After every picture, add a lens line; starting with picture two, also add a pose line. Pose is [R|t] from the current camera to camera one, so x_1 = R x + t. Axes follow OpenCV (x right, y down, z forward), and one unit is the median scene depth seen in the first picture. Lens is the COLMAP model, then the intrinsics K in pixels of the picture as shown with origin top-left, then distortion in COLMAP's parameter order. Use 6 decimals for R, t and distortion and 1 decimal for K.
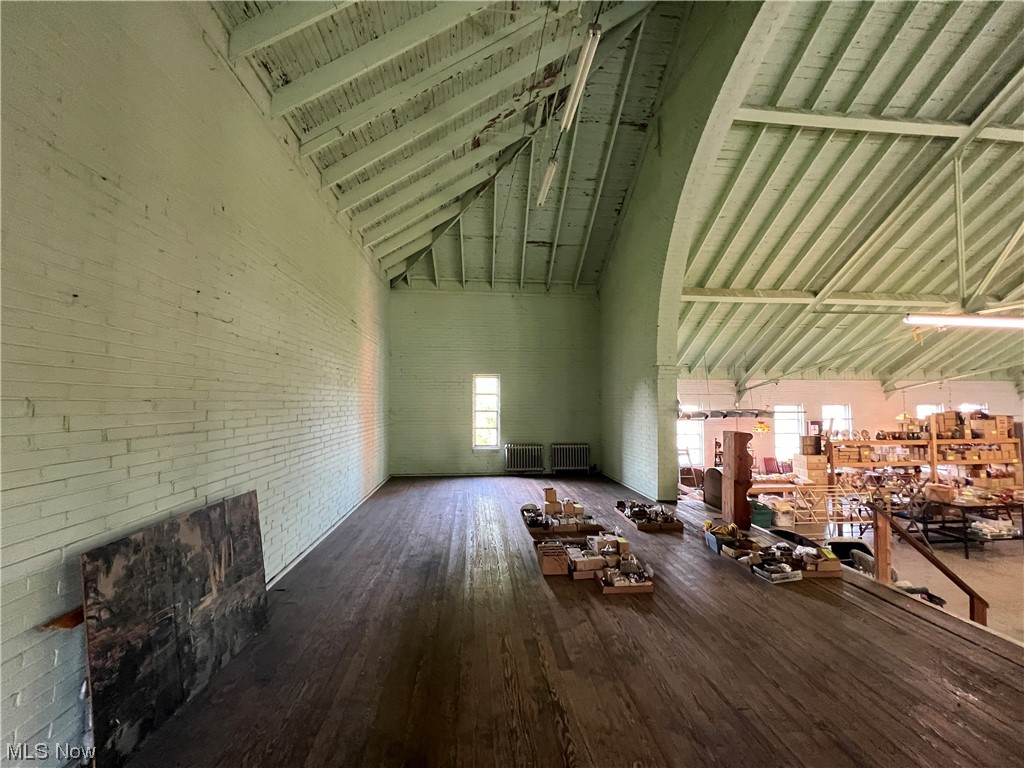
lens RADIAL K [[409.2, 0, 512.0], [0, 409.2, 384.0], [0, 0, 1]] dist [-0.000320, 0.000314]
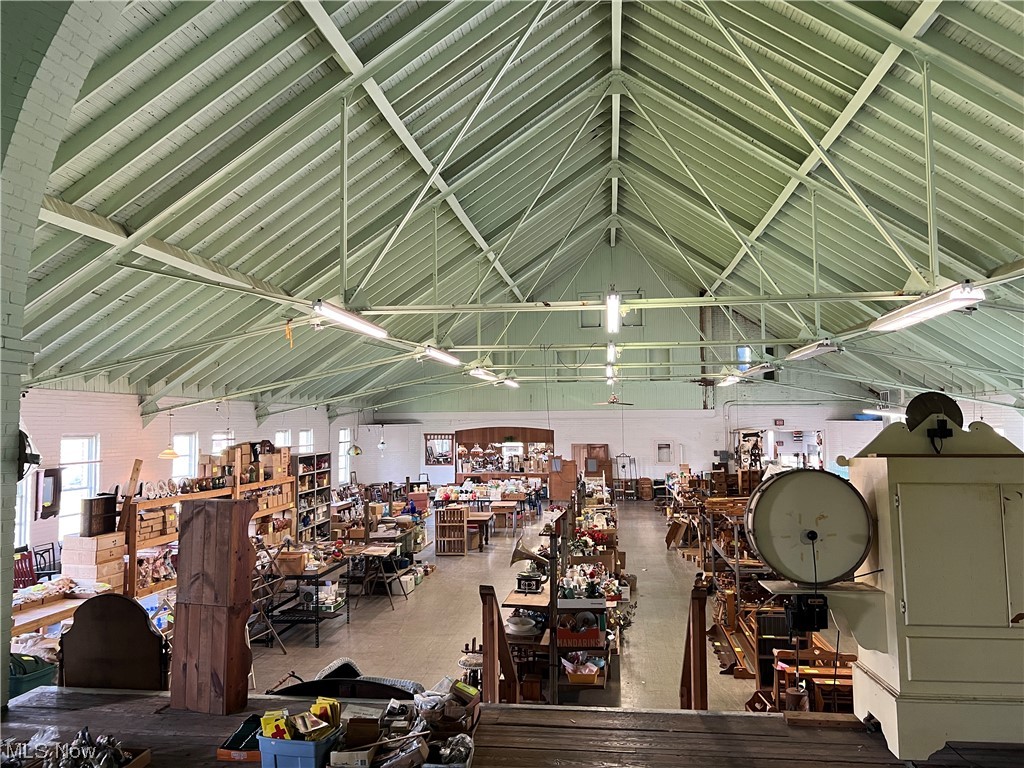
lens RADIAL K [[777.0, 0, 512.0], [0, 777.0, 384.0], [0, 0, 1]] dist [0.097408, -0.147902]
pose [[0.223416, 0.048883, 0.973497, -0.137427], [-0.033967, 0.998526, -0.042344, 0.006952], [-0.974131, -0.023606, 0.224747, 0.267213]]
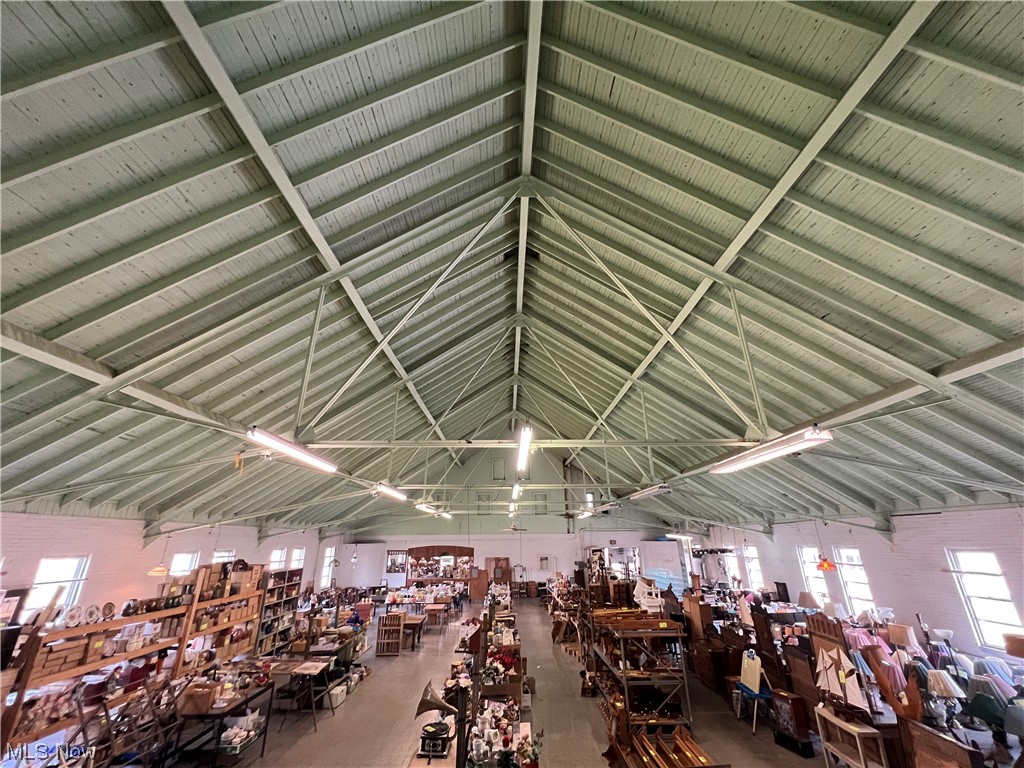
lens RADIAL K [[409.2, 0, 512.0], [0, 409.2, 384.0], [0, 0, 1]] dist [-0.000320, 0.000314]
pose [[0.087884, 0.356864, 0.930013, 0.207778], [-0.036319, 0.934153, -0.355020, -0.000724], [-0.995468, -0.002577, 0.095058, 0.321534]]
